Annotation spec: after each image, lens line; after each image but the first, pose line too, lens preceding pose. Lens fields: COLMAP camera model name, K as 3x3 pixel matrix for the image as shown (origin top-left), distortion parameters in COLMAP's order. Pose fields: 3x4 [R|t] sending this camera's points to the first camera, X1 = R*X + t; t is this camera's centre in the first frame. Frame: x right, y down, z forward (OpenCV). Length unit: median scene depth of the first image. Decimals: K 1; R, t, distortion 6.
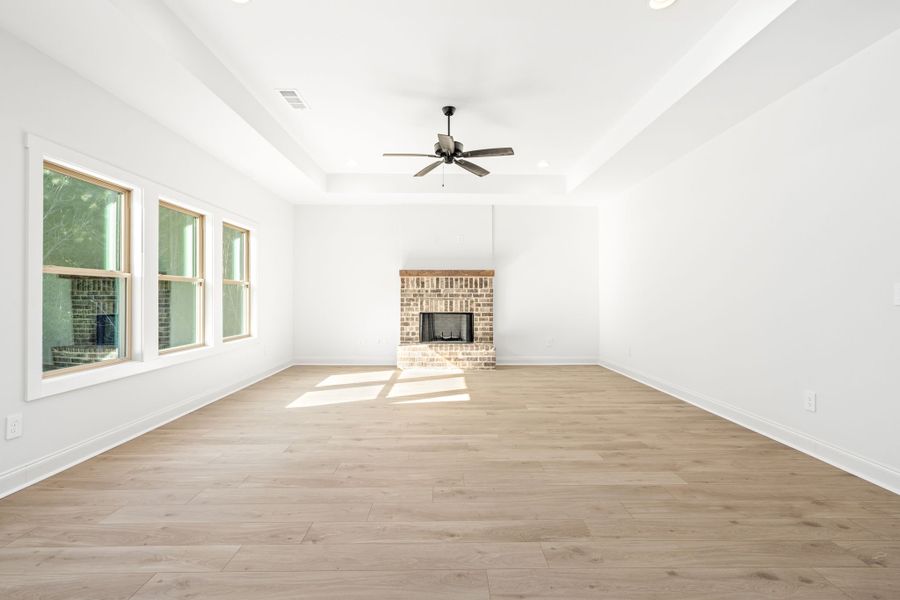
lens RADIAL K [[417.7, 0, 450.1], [0, 417.7, 295.6], [0, 0, 1]] dist [-0.000097, 0.000103]
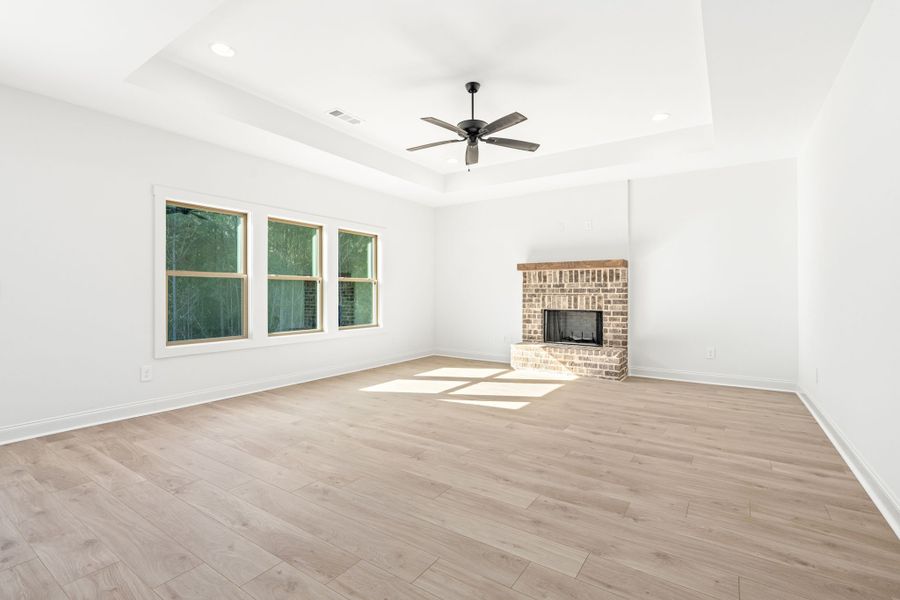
lens RADIAL K [[417.7, 0, 450.1], [0, 417.7, 295.6], [0, 0, 1]] dist [-0.000097, 0.000103]
pose [[0.819748, 0.002246, -0.572720, 0.296577], [0.001941, 0.999976, 0.006700, 0.003808], [0.572722, -0.006604, 0.819723, 0.137058]]
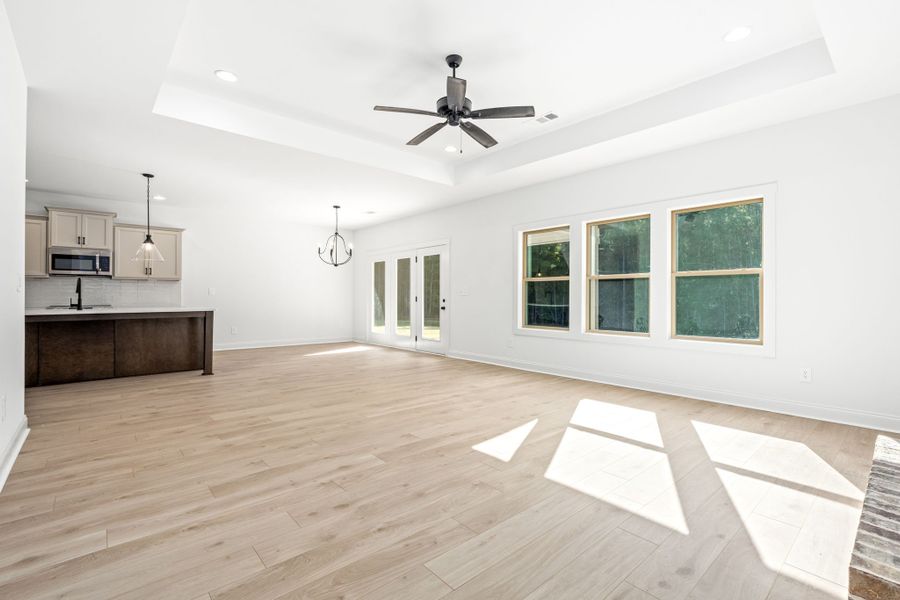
lens RADIAL K [[404.5, 0, 449.5], [0, 404.5, 296.1], [0, 0, 1]] dist [-0.000321, 0.000187]
pose [[-0.761952, -0.003997, -0.647621, 0.321508], [0.001791, 0.999964, -0.008280, 0.017338], [0.647631, -0.007469, -0.761917, 0.992617]]
